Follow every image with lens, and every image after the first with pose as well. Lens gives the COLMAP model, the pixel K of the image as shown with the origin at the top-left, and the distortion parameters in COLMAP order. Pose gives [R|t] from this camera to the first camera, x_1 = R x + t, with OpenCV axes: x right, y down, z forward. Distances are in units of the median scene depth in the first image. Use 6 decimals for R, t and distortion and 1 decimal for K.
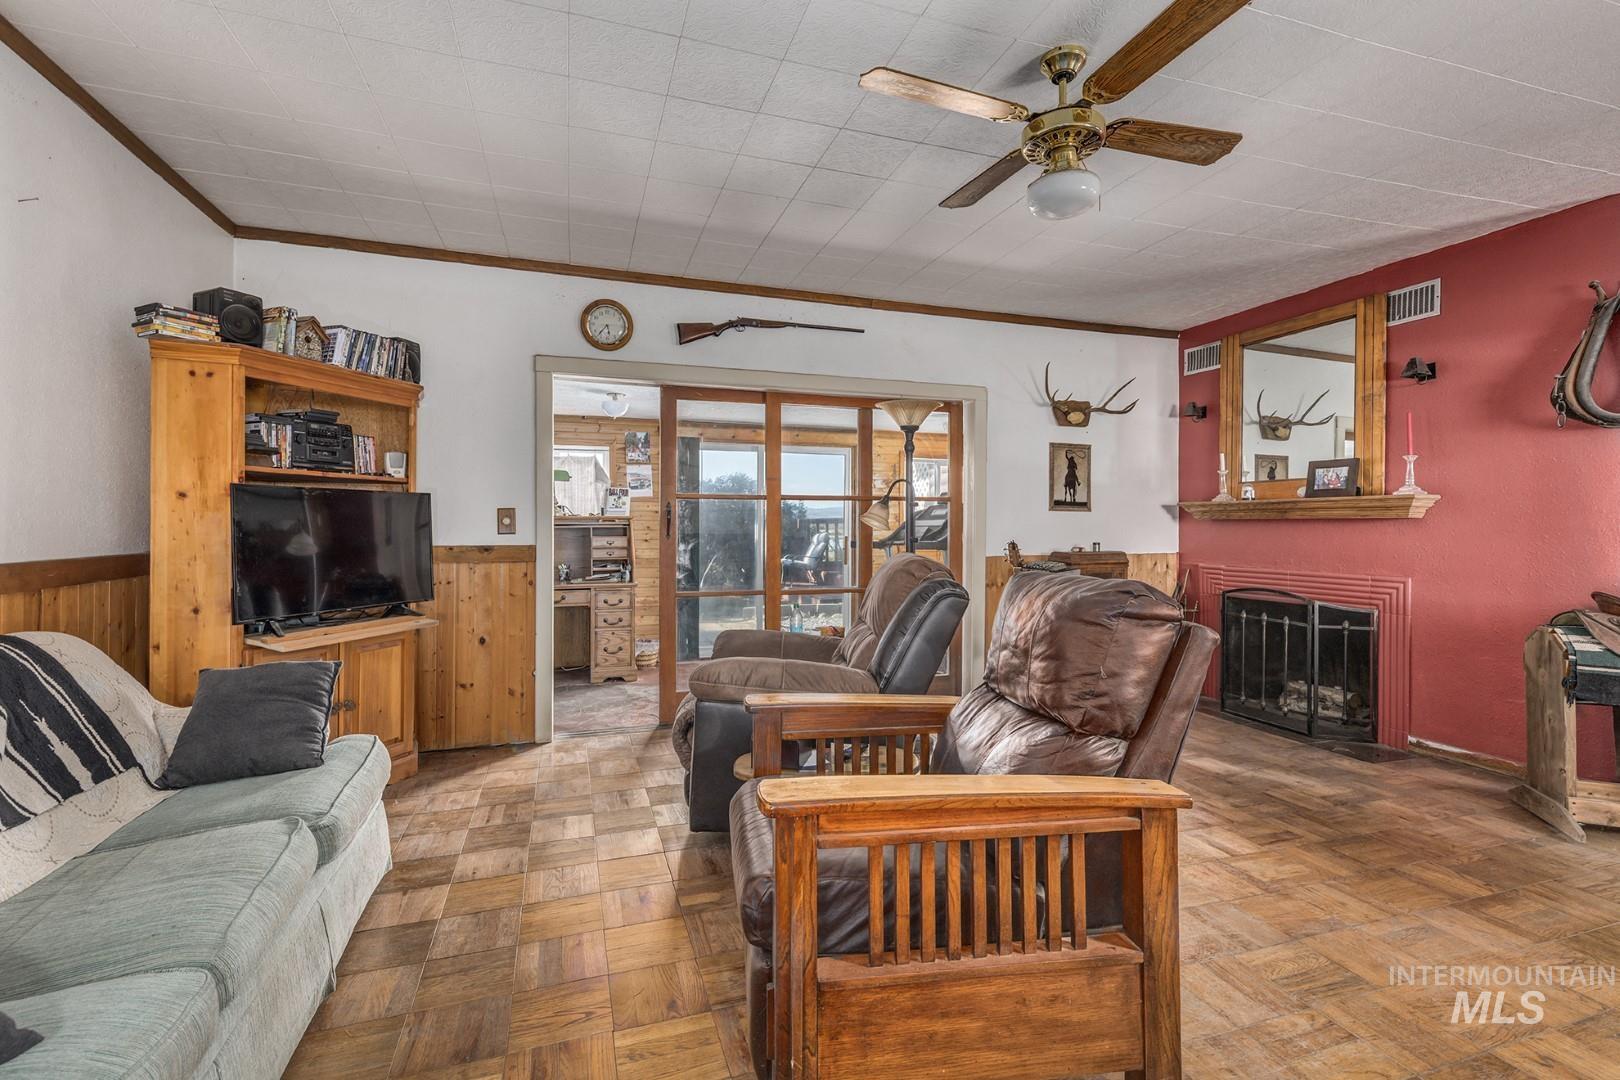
lens RADIAL K [[747.2, 0, 819.4], [0, 747.2, 525.1], [0, 0, 1]] dist [0.009188, 0.000408]
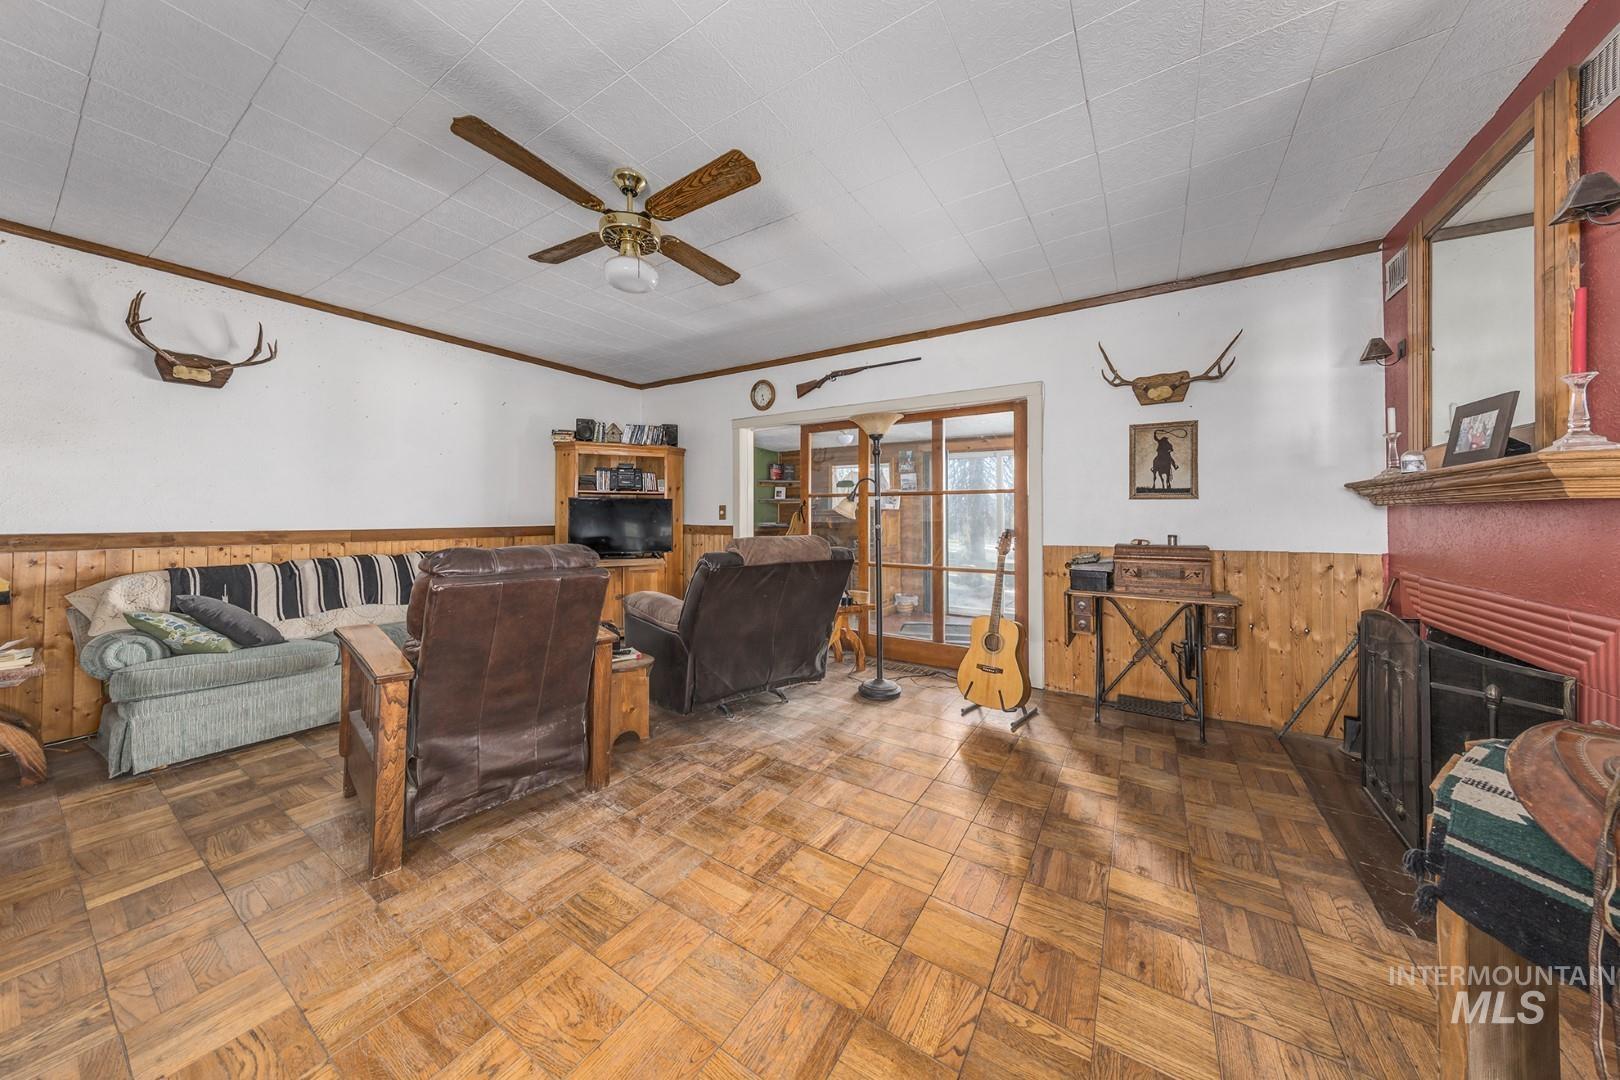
lens RADIAL K [[525.9, 0, 813.8], [0, 525.9, 507.3], [0, 0, 1]] dist [0.008318, -0.000221]
pose [[0.623004, -0.012120, -0.782125, 0.645134], [-0.000080, 0.999879, -0.015559, 0.001310], [0.782219, 0.009756, 0.622927, 0.329311]]
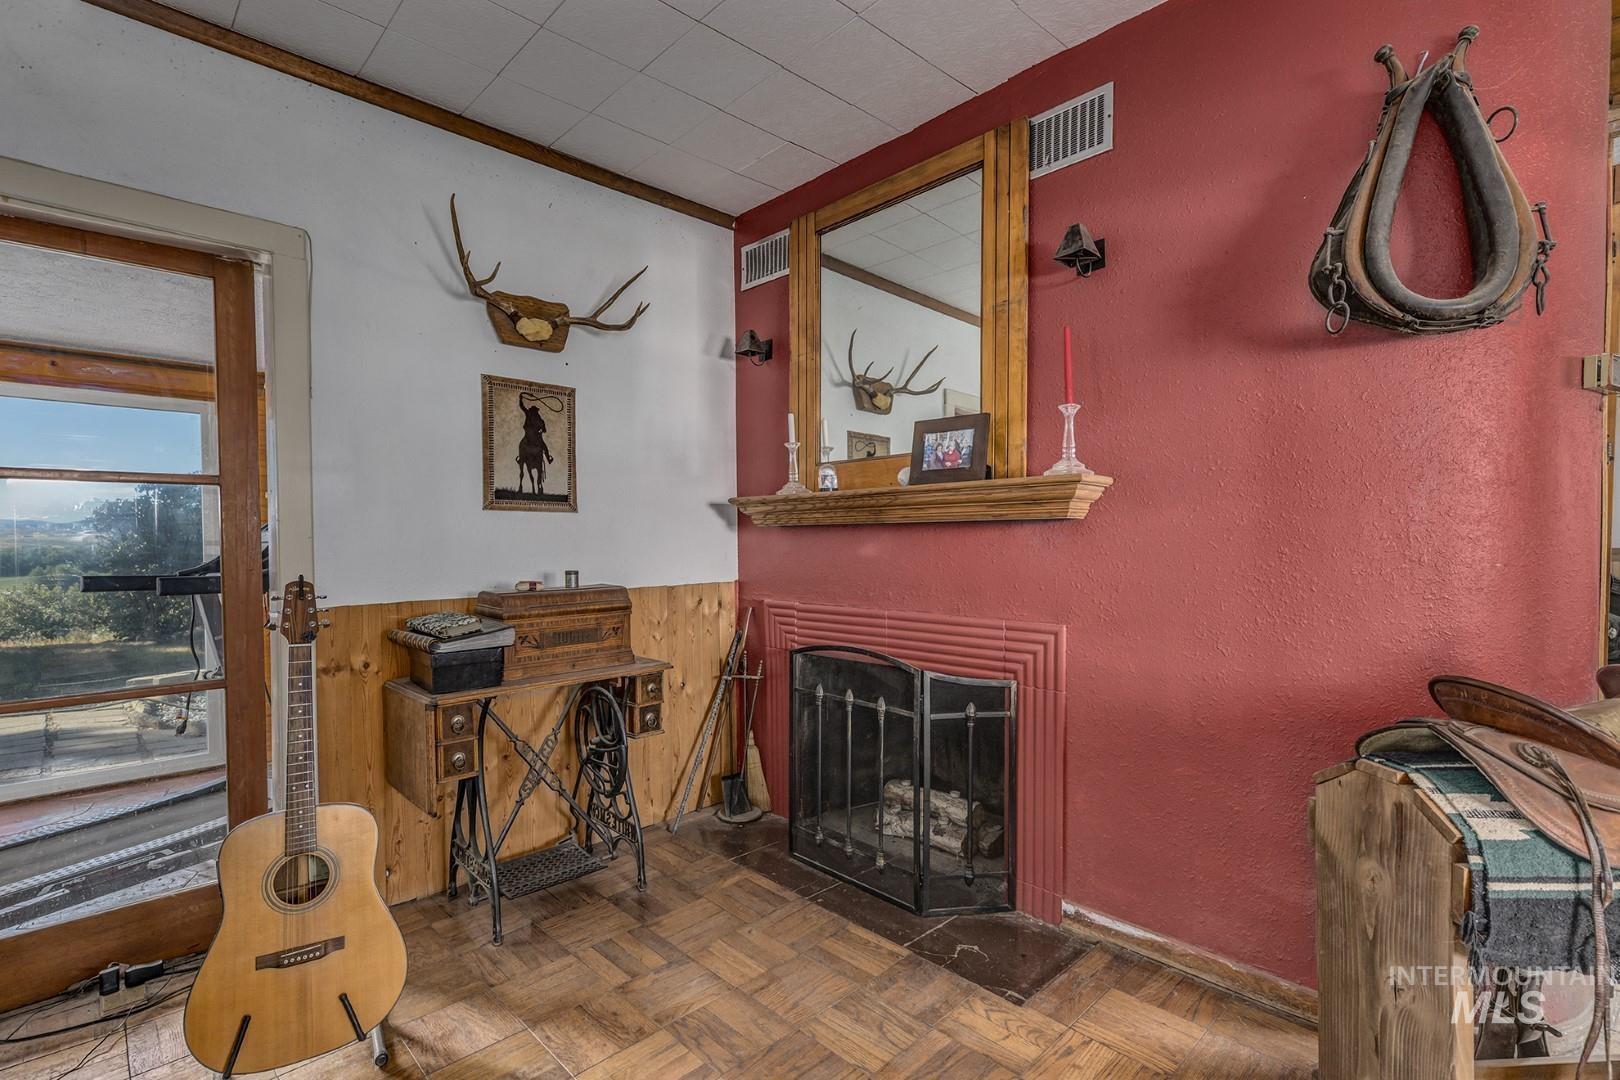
lens RADIAL K [[747.2, 0, 806.9], [0, 747.2, 555.9], [0, 0, 1]] dist [0.009188, 0.000408]
pose [[0.906844, -0.017970, 0.421083, 0.328660], [0.008440, 0.999665, 0.024485, 0.002168], [-0.421382, -0.018650, 0.906692, 0.504017]]
